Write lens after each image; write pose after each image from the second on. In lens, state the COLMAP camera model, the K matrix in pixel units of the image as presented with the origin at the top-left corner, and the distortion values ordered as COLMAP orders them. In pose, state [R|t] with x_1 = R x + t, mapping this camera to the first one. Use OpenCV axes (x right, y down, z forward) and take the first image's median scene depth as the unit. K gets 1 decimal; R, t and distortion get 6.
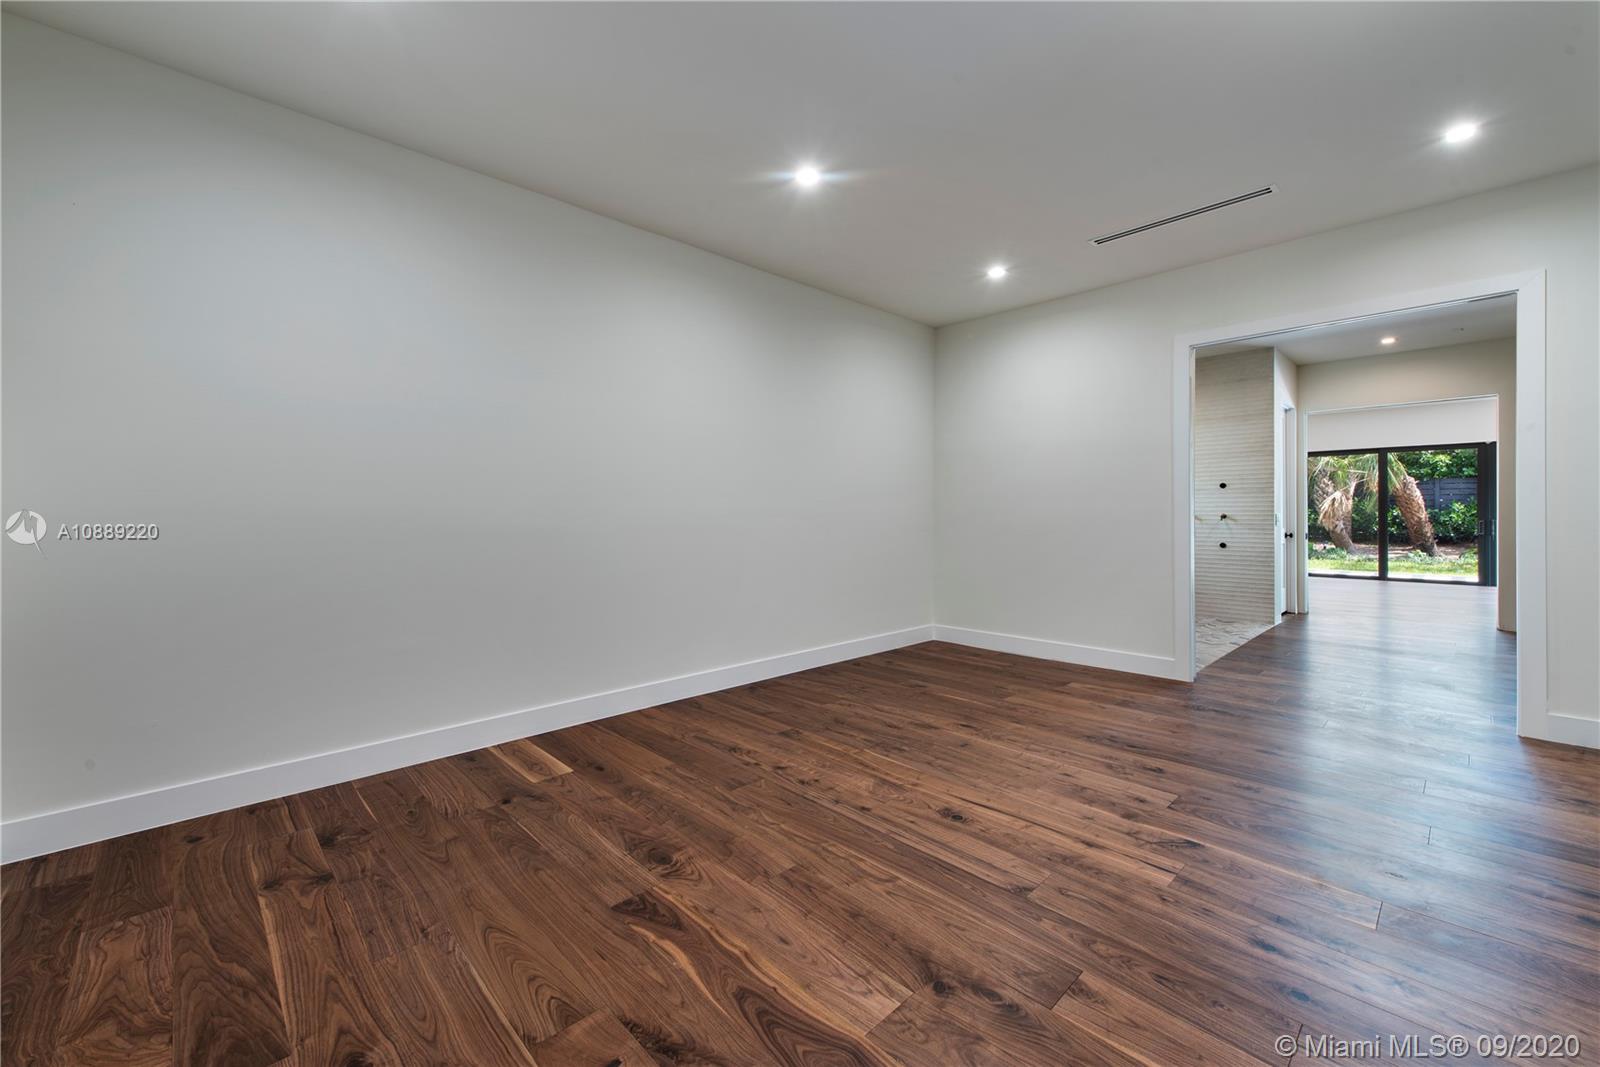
lens RADIAL K [[636.6, 0, 772.8], [0, 636.6, 516.8], [0, 0, 1]] dist [0.000596, 0.000153]
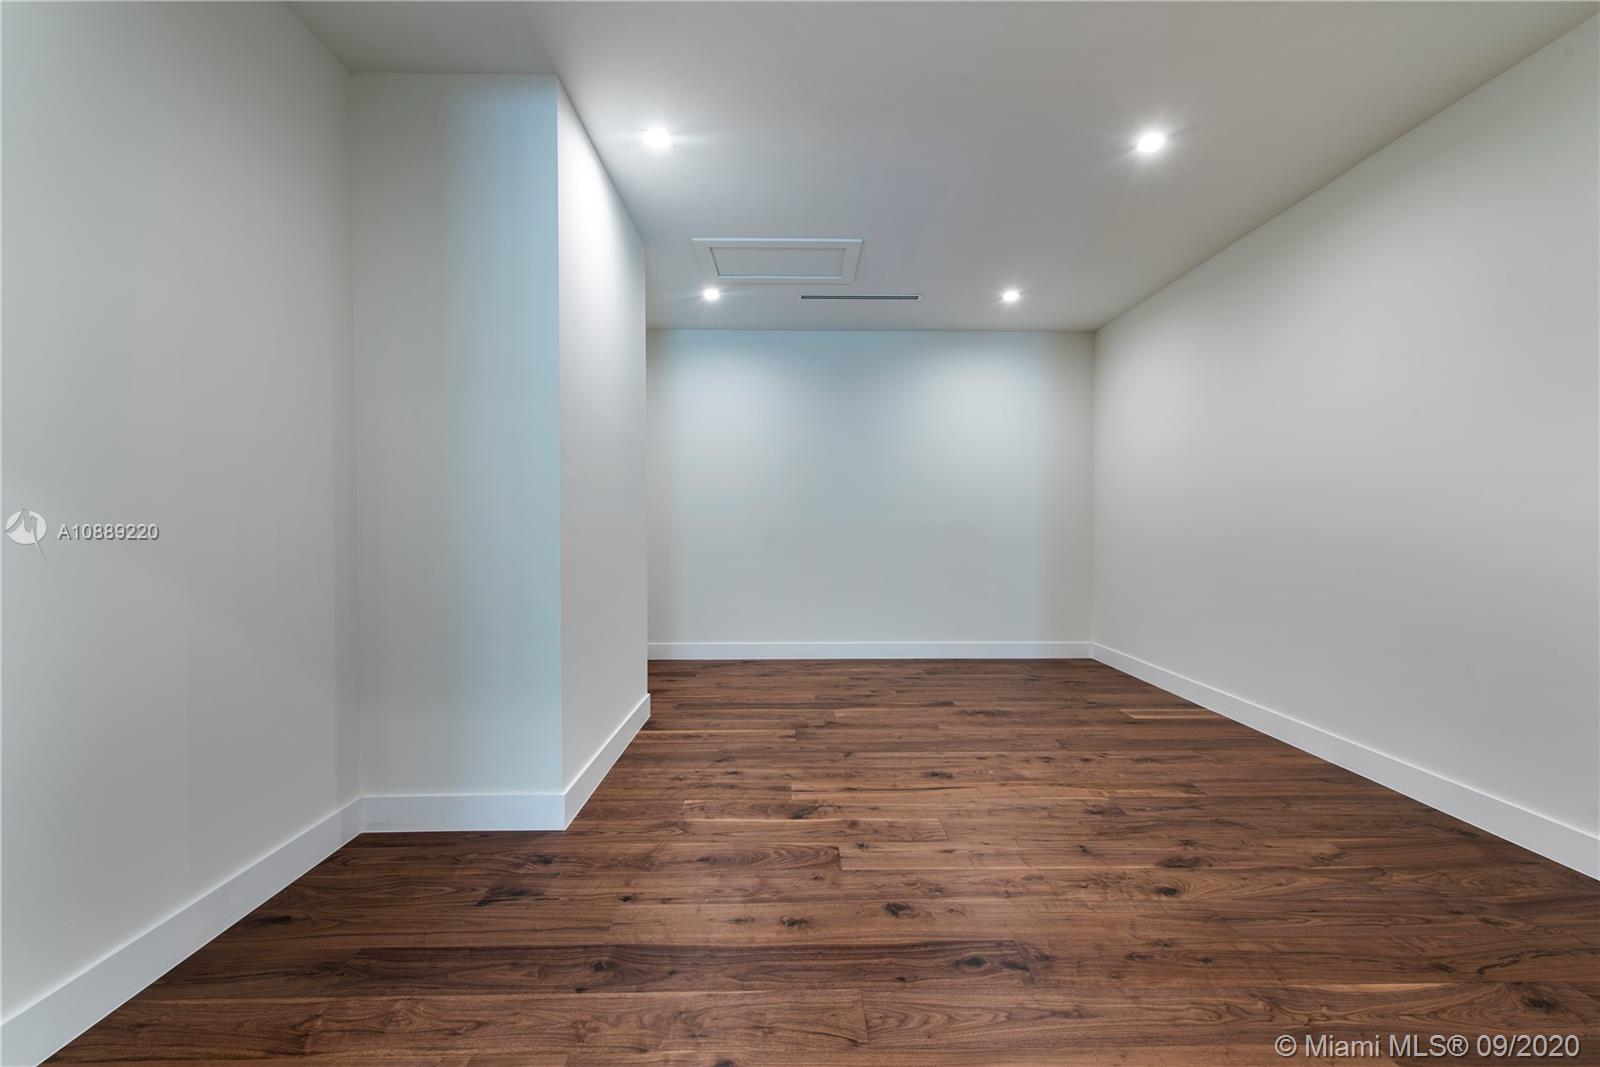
lens RADIAL K [[631.3, 0, 794.8], [0, 631.3, 535.5], [0, 0, 1]] dist [0.015093, -0.000110]
pose [[-0.666318, 0.016764, -0.745479, 1.200446], [-0.000353, 0.999740, 0.022797, -0.020735], [0.745668, 0.015453, -0.666139, 1.394398]]
